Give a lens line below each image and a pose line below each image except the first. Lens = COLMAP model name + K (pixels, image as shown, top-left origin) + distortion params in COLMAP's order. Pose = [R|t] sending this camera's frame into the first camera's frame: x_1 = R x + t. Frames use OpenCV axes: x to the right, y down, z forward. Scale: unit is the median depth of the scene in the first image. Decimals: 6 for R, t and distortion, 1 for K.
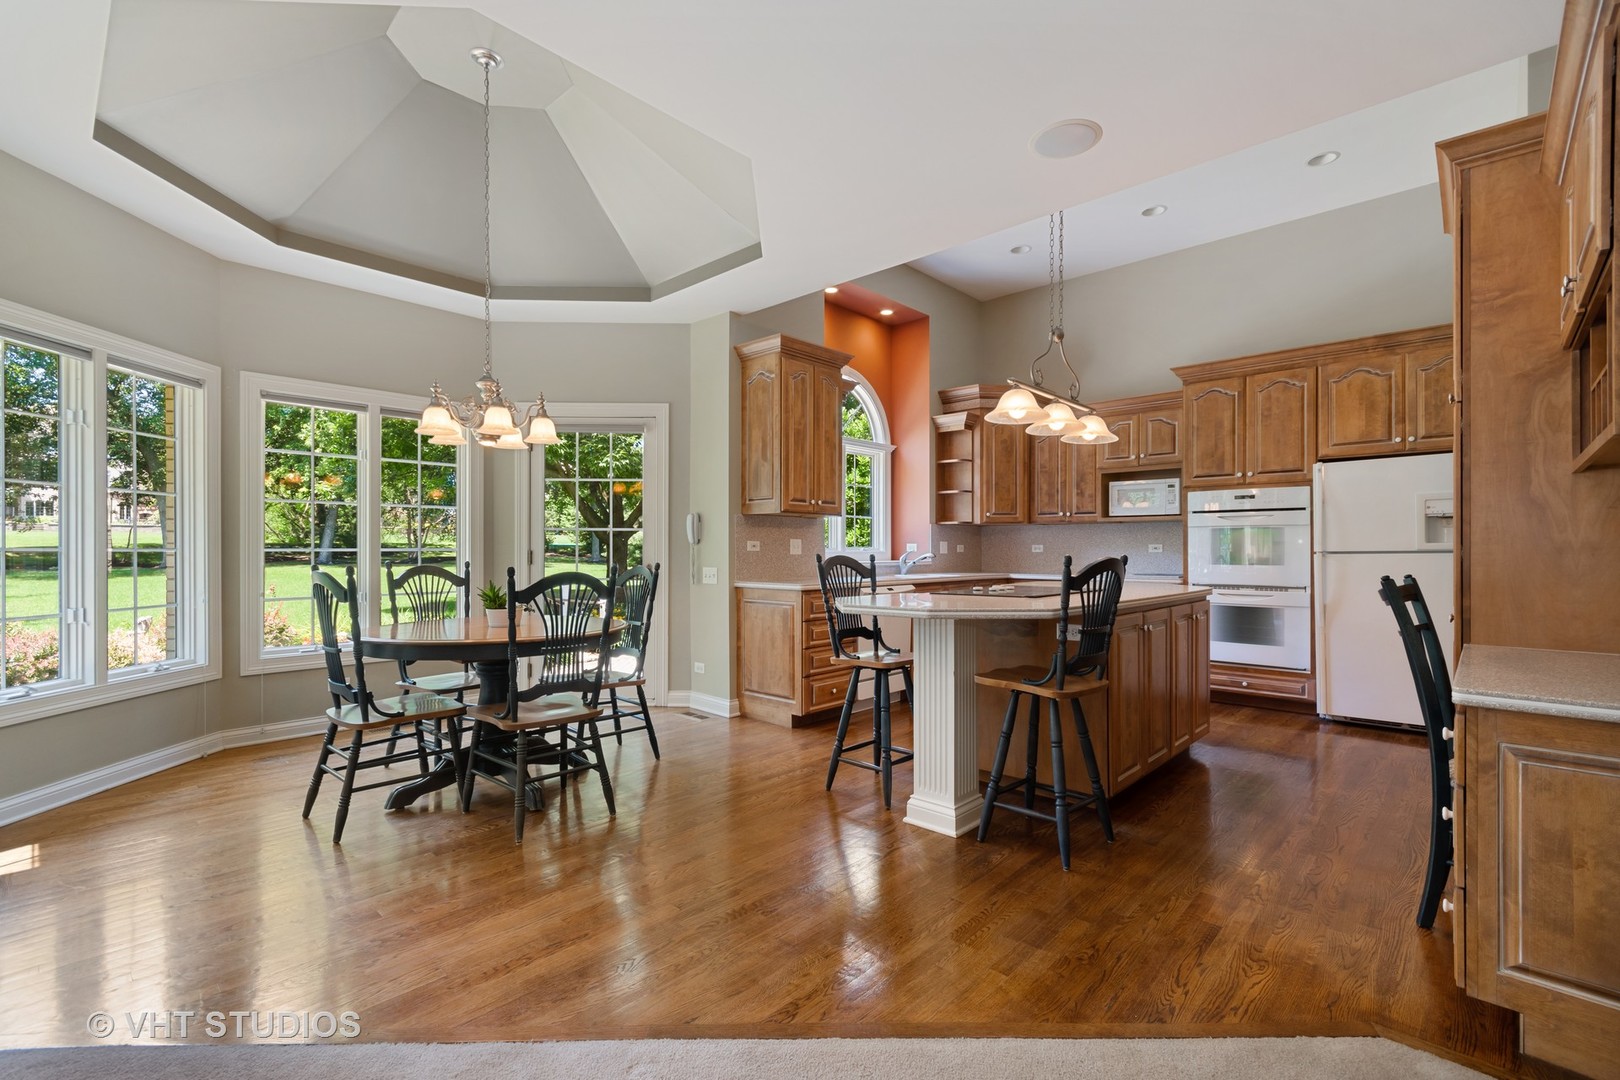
lens RADIAL K [[716.1, 0, 807.4], [0, 716.1, 546.8], [0, 0, 1]] dist [0.008635, -0.002244]
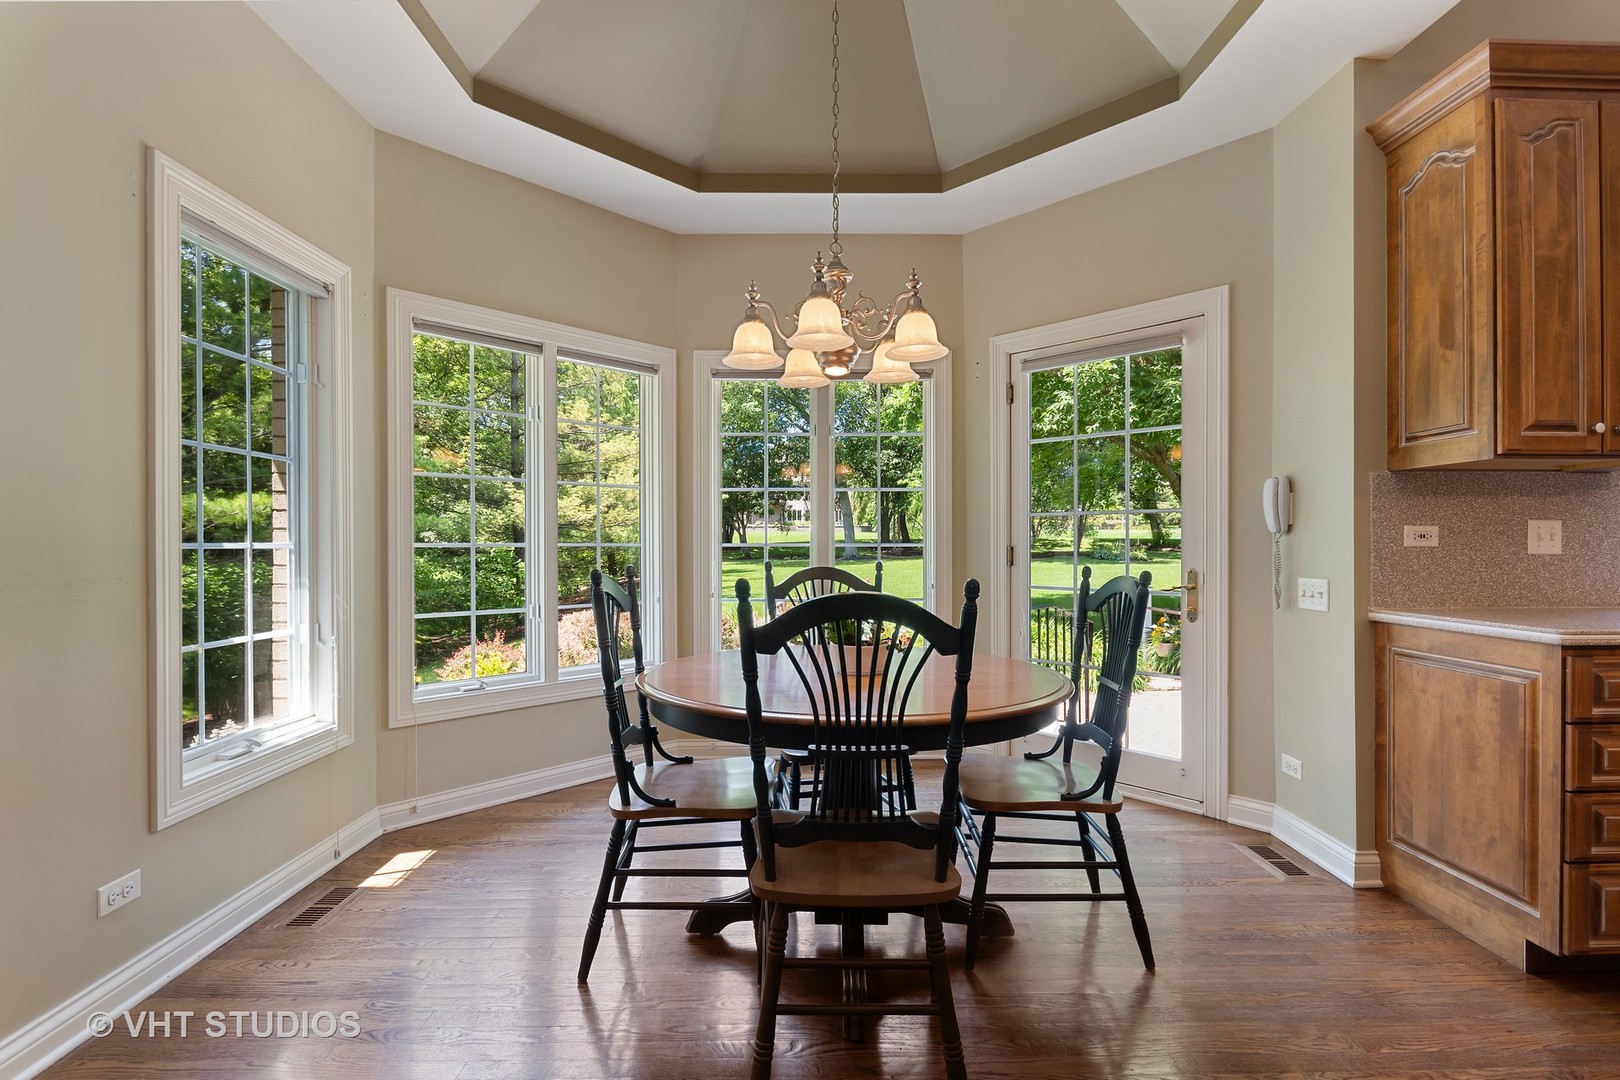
lens RADIAL K [[729.5, 0, 818.3], [0, 729.5, 546.2], [0, 0, 1]] dist [-0.009349, -0.002724]
pose [[0.692330, 0.000660, -0.721581, -0.005535], [0.005307, 0.999968, 0.006007, 0.000581], [0.721562, -0.007988, 0.692304, 0.389114]]
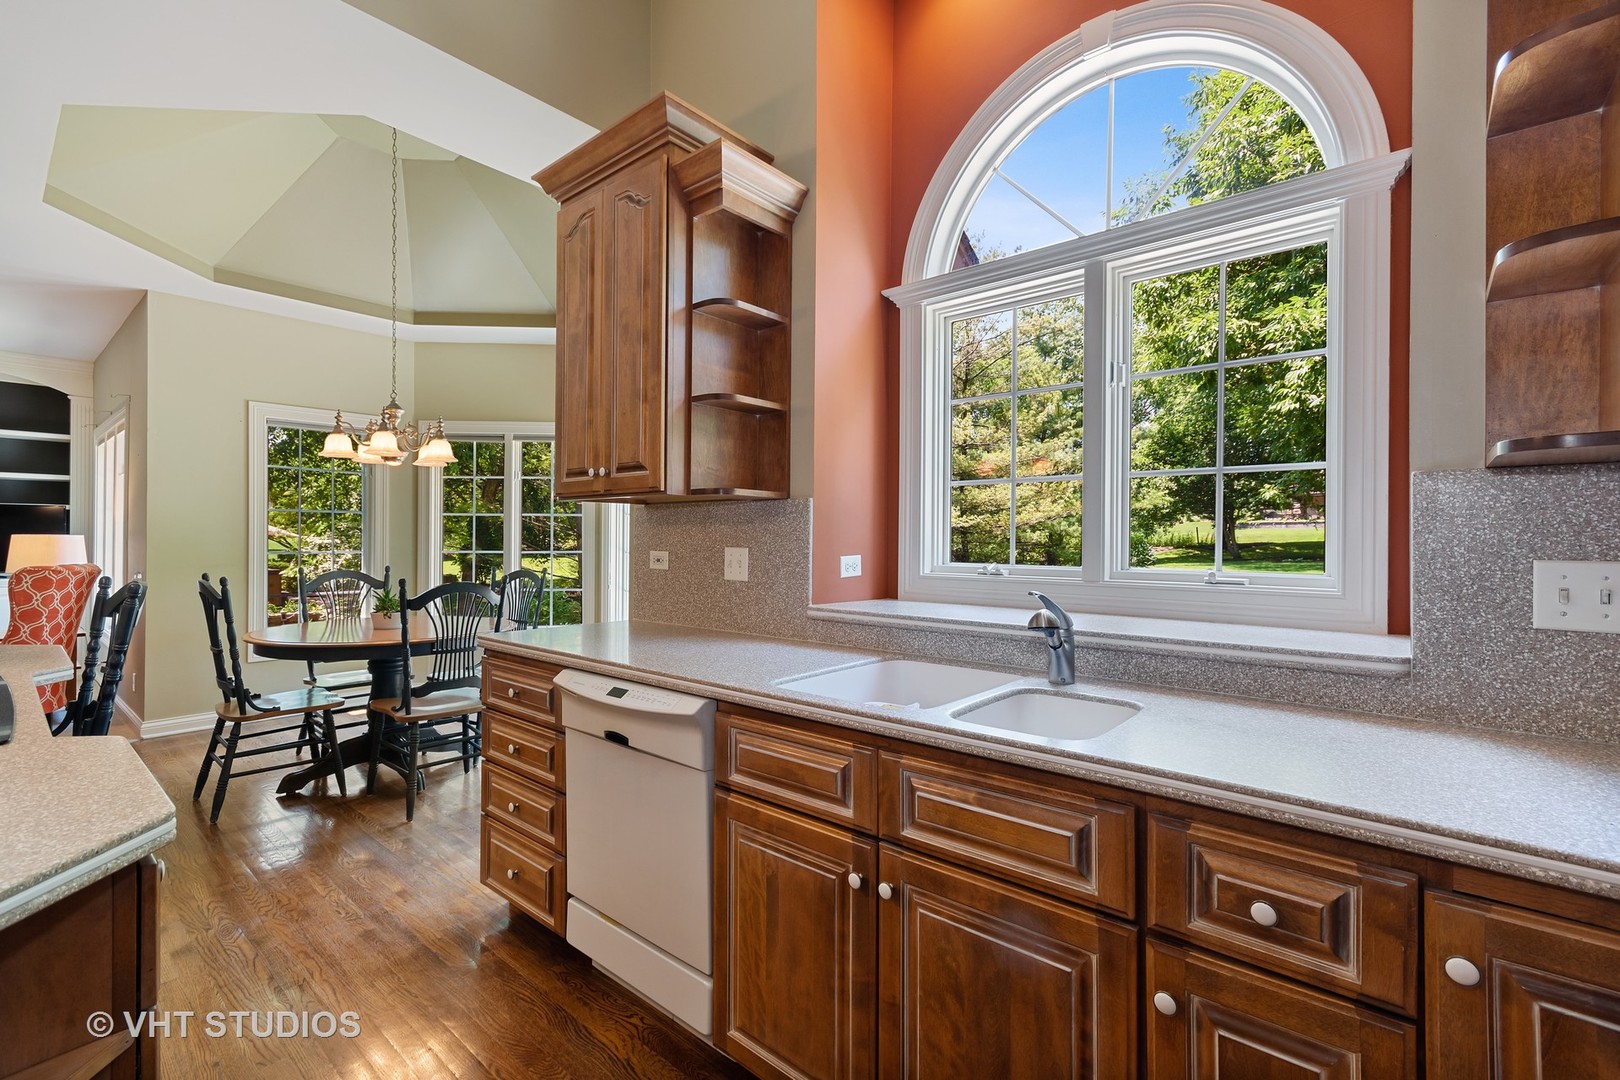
lens RADIAL K [[716.1, 0, 824.6], [0, 716.1, 536.6], [0, 0, 1]] dist [0.008635, -0.002244]
pose [[0.042686, -0.002319, -0.999086, 0.496192], [0.001381, 0.999996, -0.002262, -0.018226], [0.999088, -0.001283, 0.042689, 1.135612]]
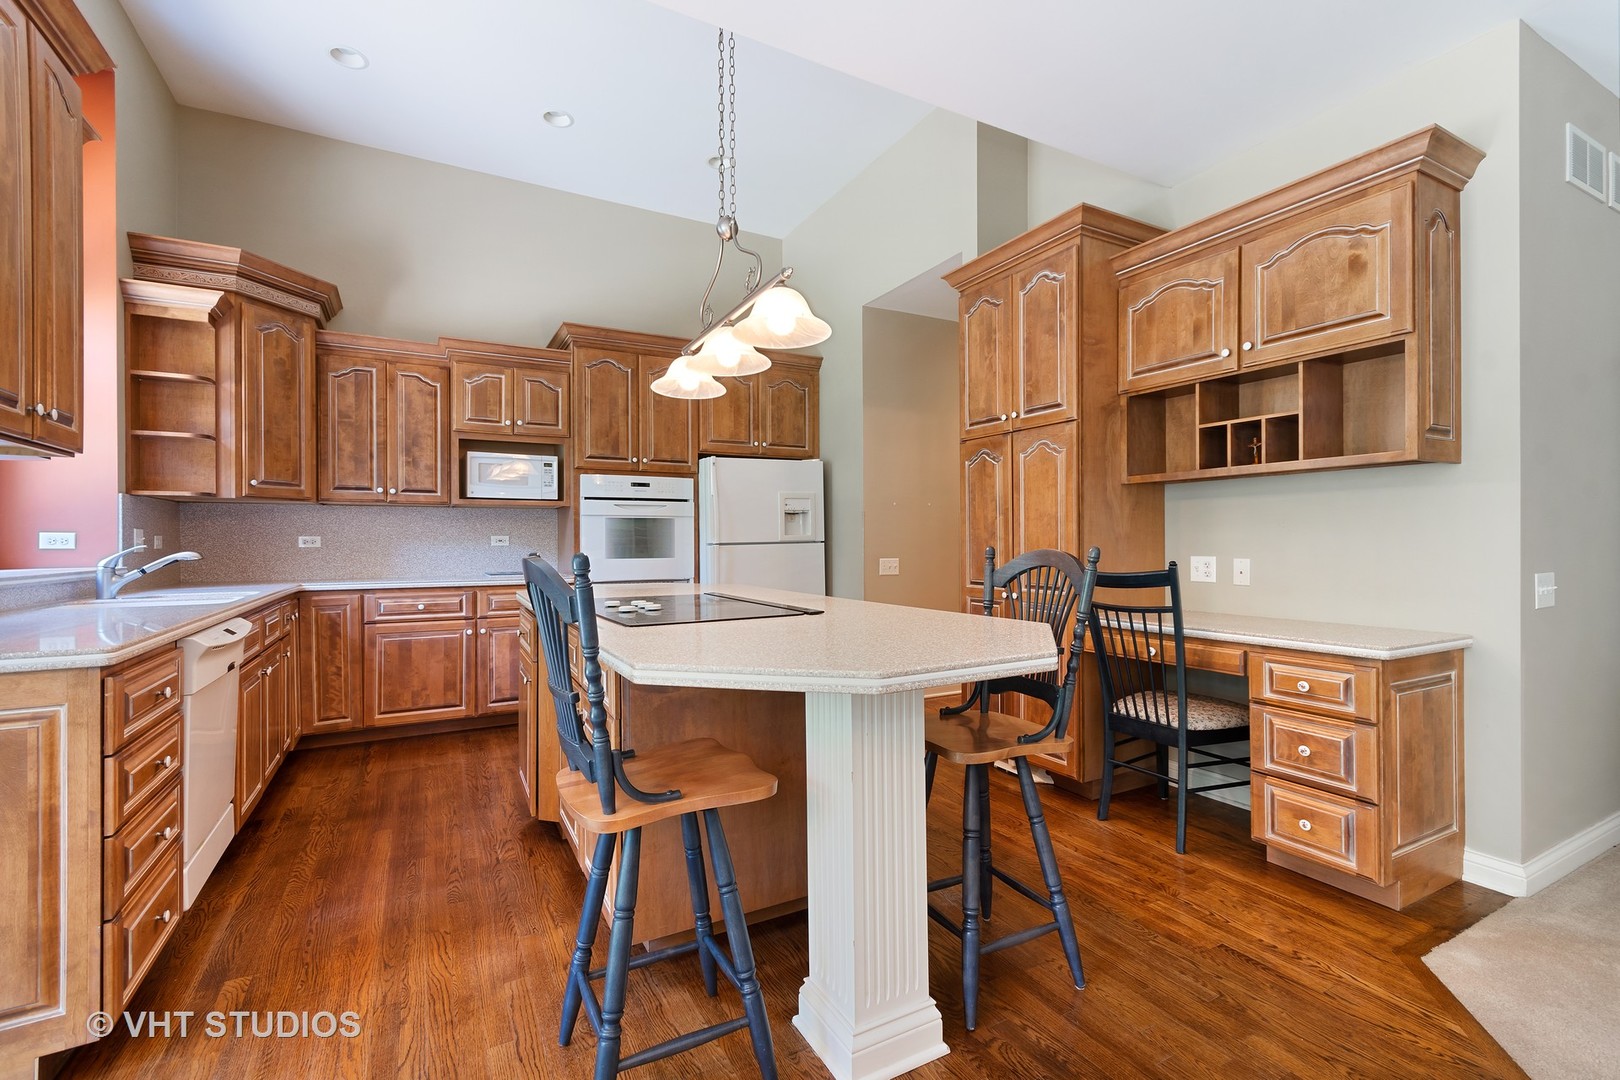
lens RADIAL K [[716.1, 0, 816.7], [0, 716.1, 540.6], [0, 0, 1]] dist [0.008635, -0.002244]
pose [[0.316442, -0.001353, 0.948611, -0.204689], [0.001260, 0.999999, 0.001006, 0.001616], [-0.948611, 0.000877, 0.316443, 0.527562]]
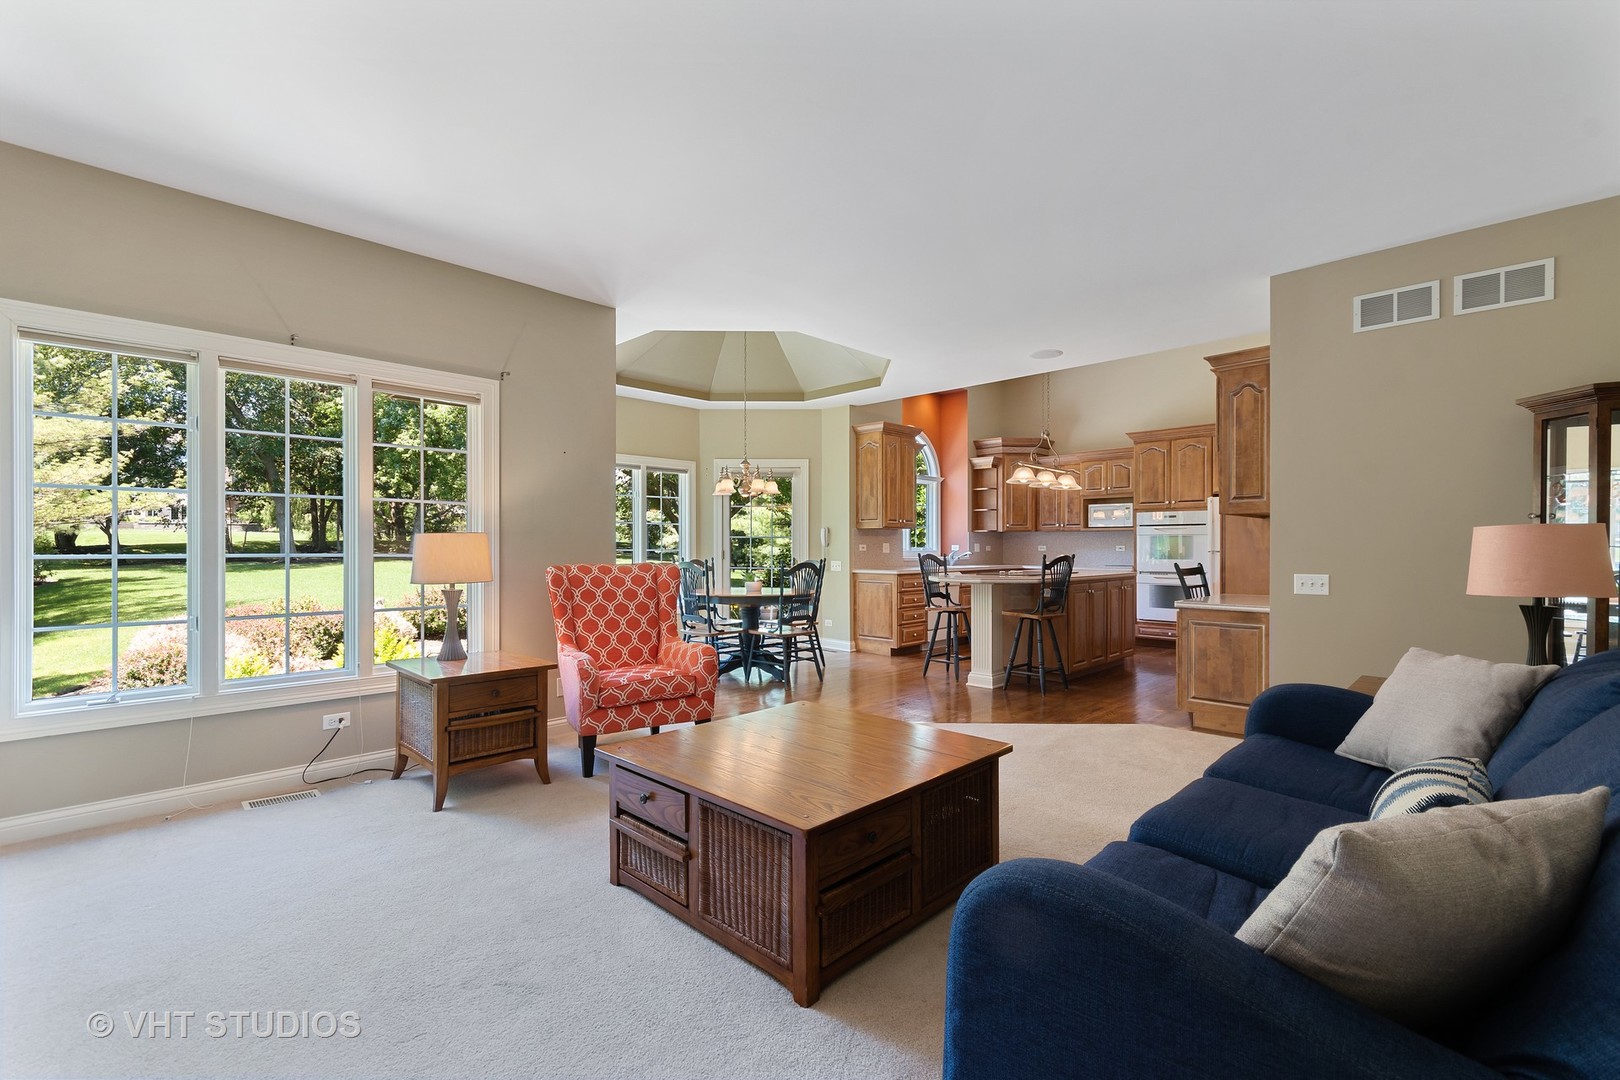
lens RADIAL K [[716.1, 0, 809.6], [0, 716.1, 545.0], [0, 0, 1]] dist [0.008635, -0.002244]
pose [[0.999742, -0.000362, -0.022733, -0.163108], [0.000398, 0.999999, 0.001590, -0.010173], [0.022732, -0.001599, 0.999740, -0.646185]]
